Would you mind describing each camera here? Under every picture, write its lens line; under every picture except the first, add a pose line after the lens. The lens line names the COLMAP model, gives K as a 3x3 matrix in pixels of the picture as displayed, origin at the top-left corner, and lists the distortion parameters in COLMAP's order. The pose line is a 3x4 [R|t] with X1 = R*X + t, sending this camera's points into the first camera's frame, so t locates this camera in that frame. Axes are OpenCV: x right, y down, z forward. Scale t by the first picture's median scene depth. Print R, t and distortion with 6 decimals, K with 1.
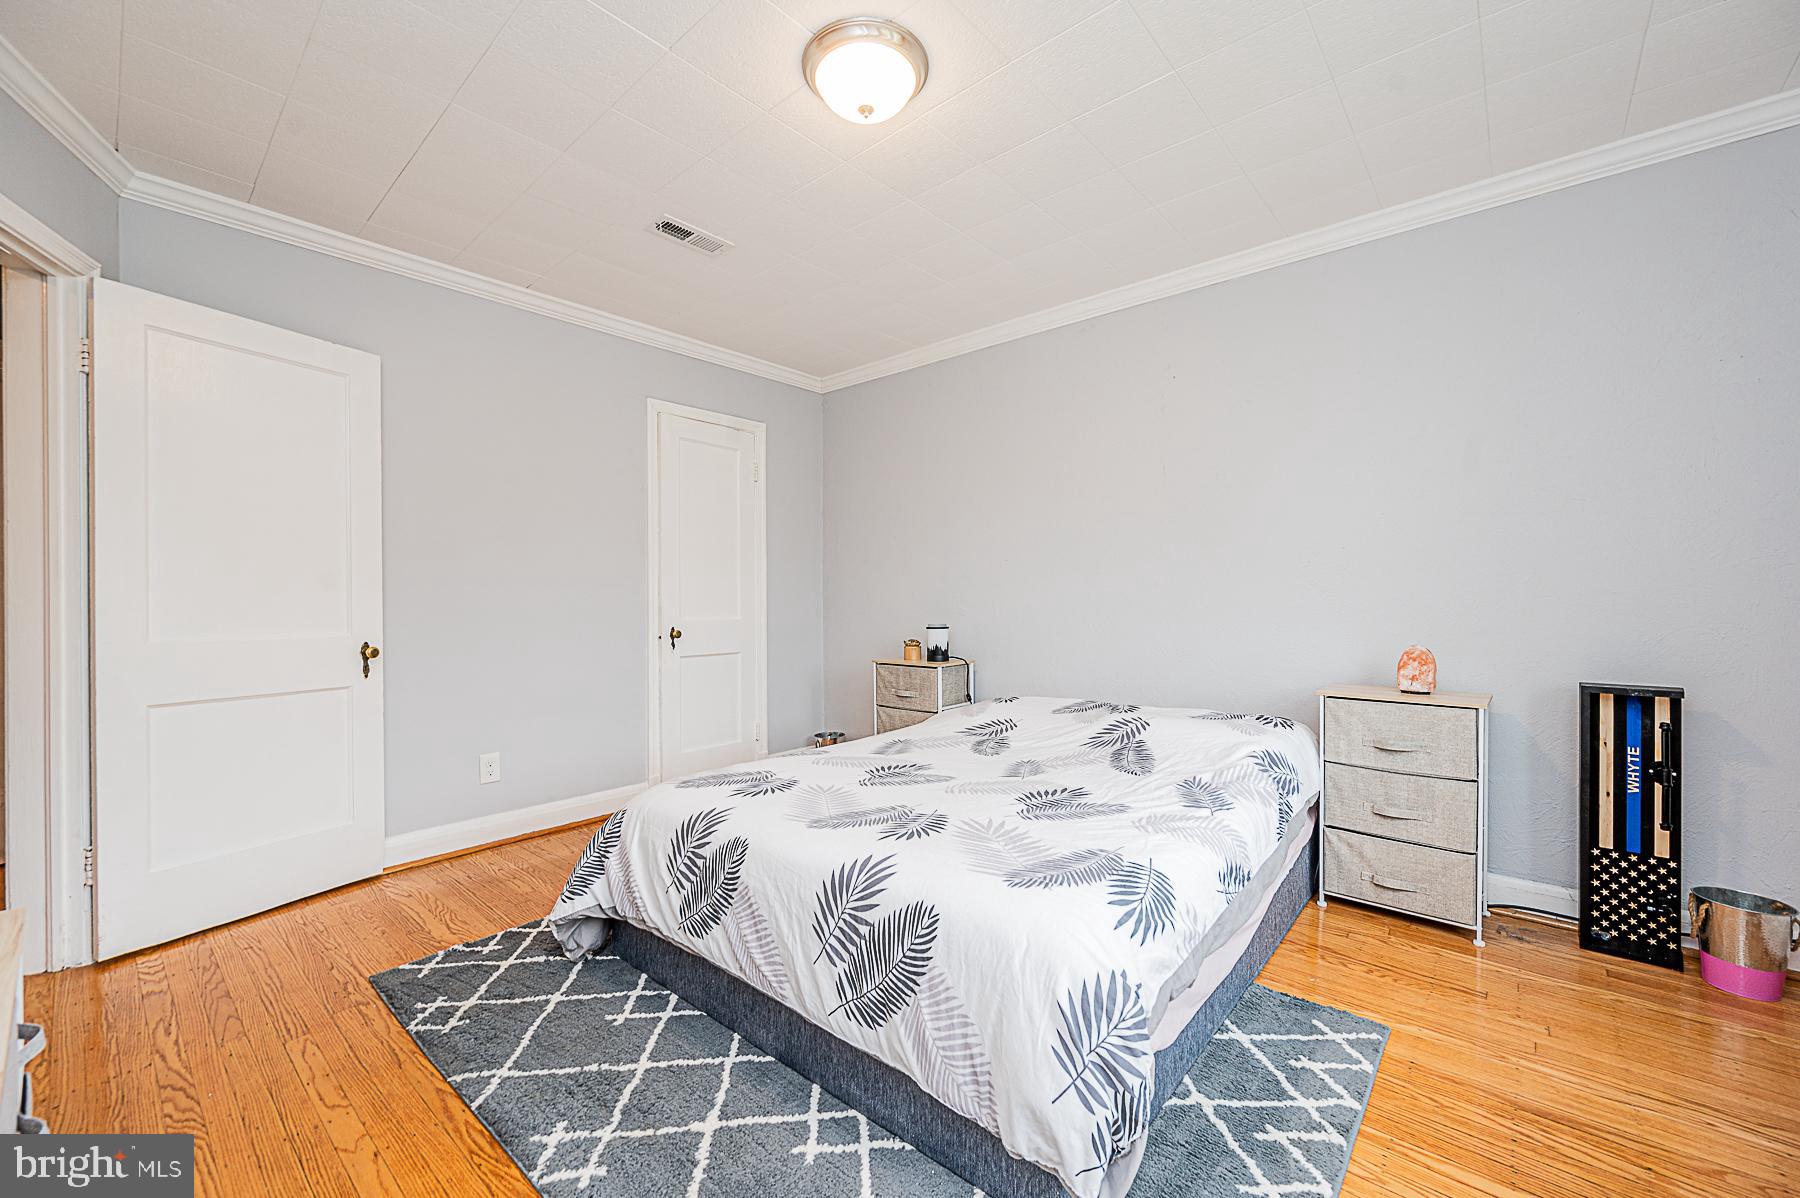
lens RADIAL K [[715.5, 0, 894.9], [0, 715.5, 602.1], [0, 0, 1]] dist [-0.003296, 0.000245]
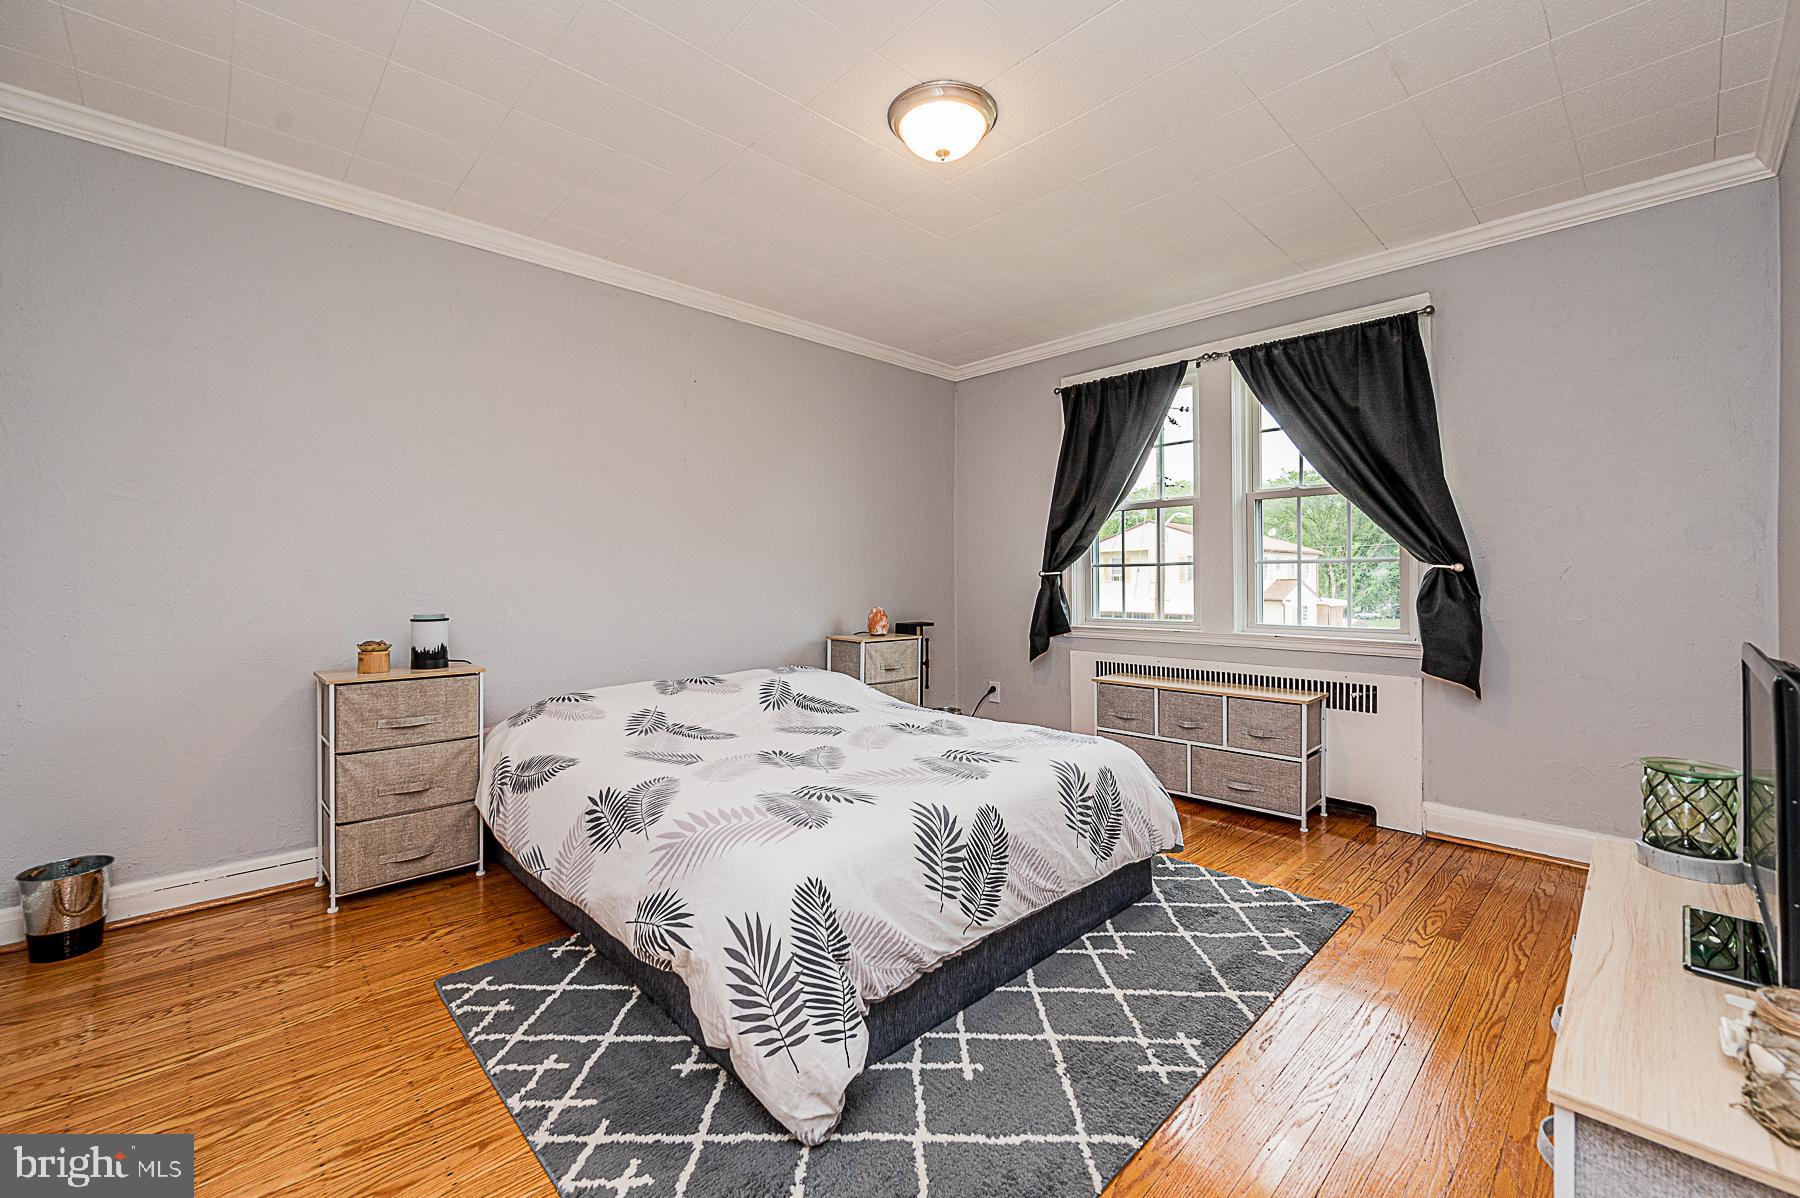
lens RADIAL K [[742.3, 0, 899.9], [0, 742.3, 578.7], [0, 0, 1]] dist [-0.001899, -0.000024]
pose [[0.074849, 0.012303, 0.997119, -1.219822], [0.000183, 0.999924, -0.012351, 0.009673], [-0.997195, 0.001107, 0.074841, 0.969014]]
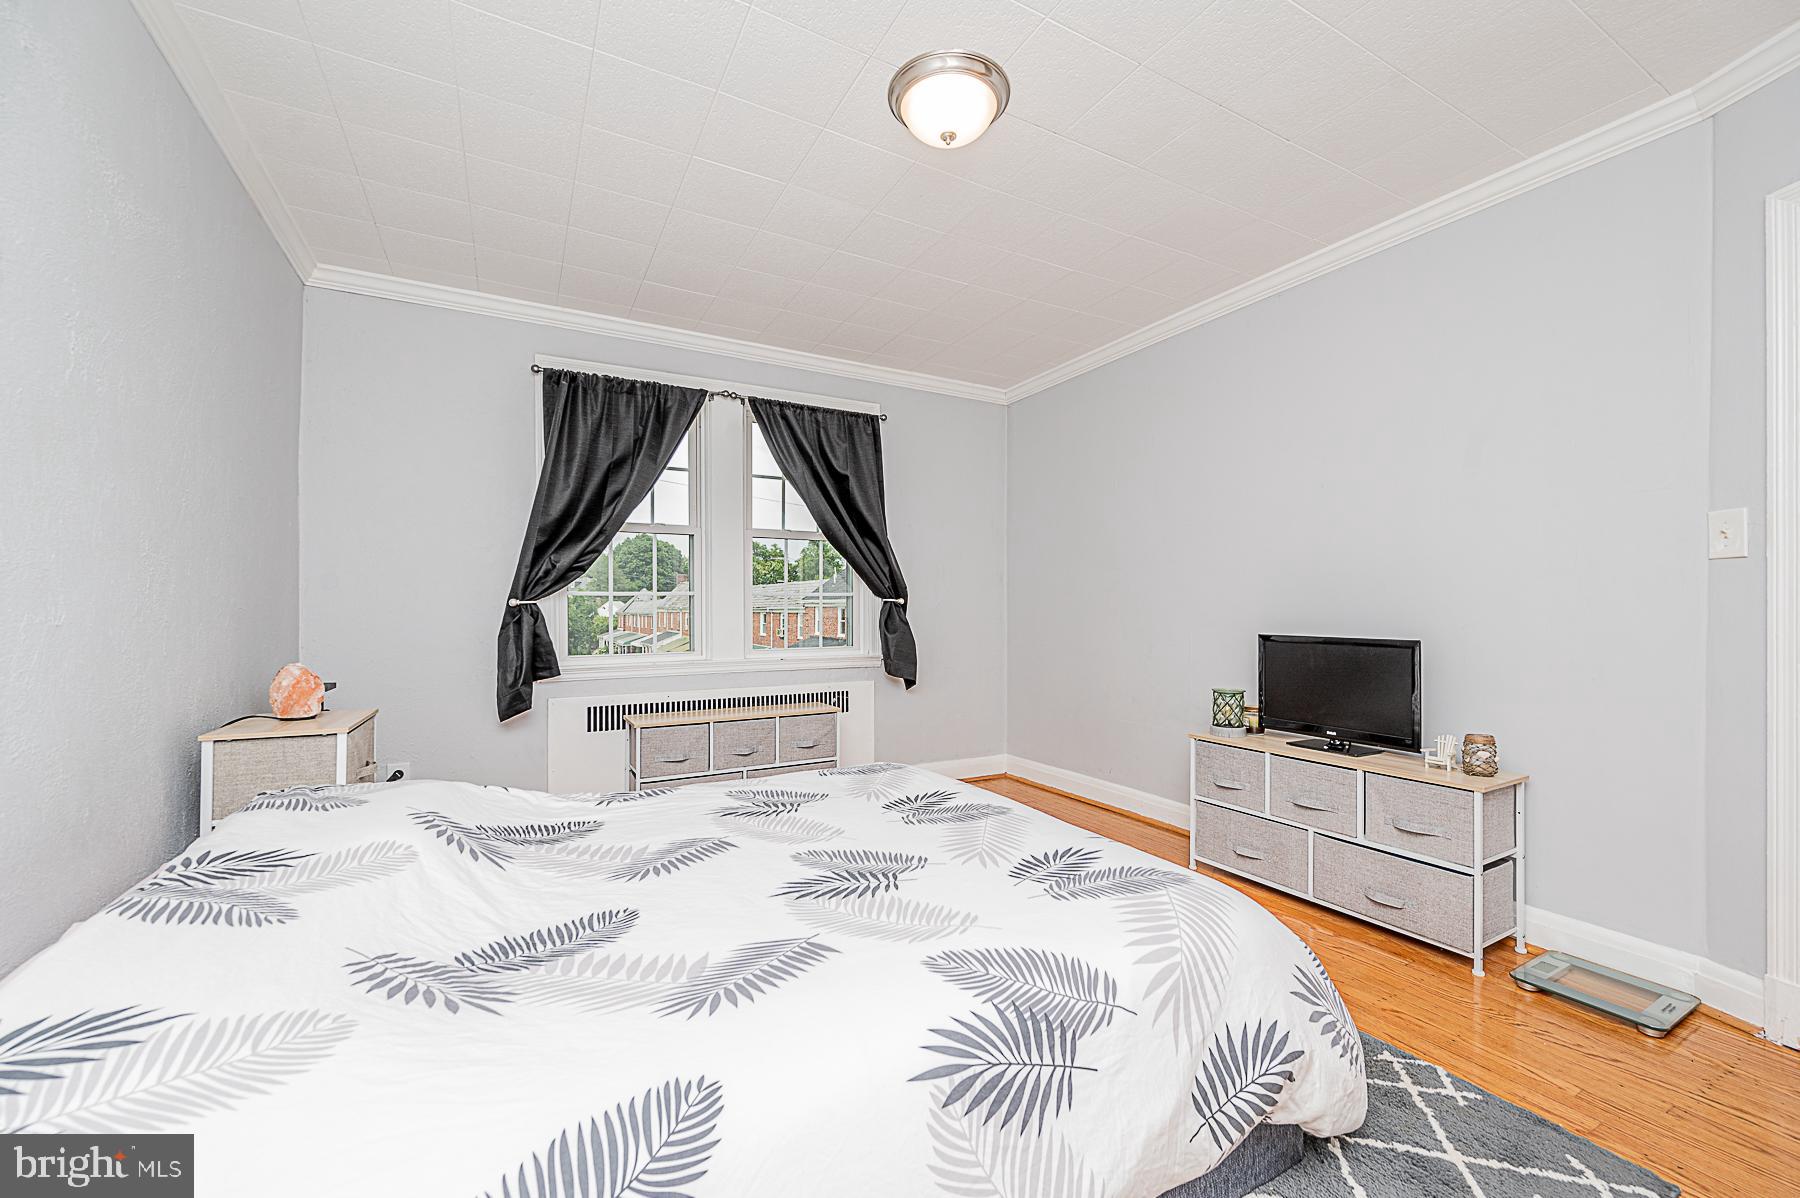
lens RADIAL K [[717.6, 0, 903.9], [0, 717.6, 606.0], [0, 0, 1]] dist [-0.003808, -0.000120]
pose [[-0.942948, 0.014492, 0.332624, -0.110770], [0.013103, 0.999894, -0.006417, -0.006141], [-0.332682, -0.001693, -0.943038, 2.211434]]
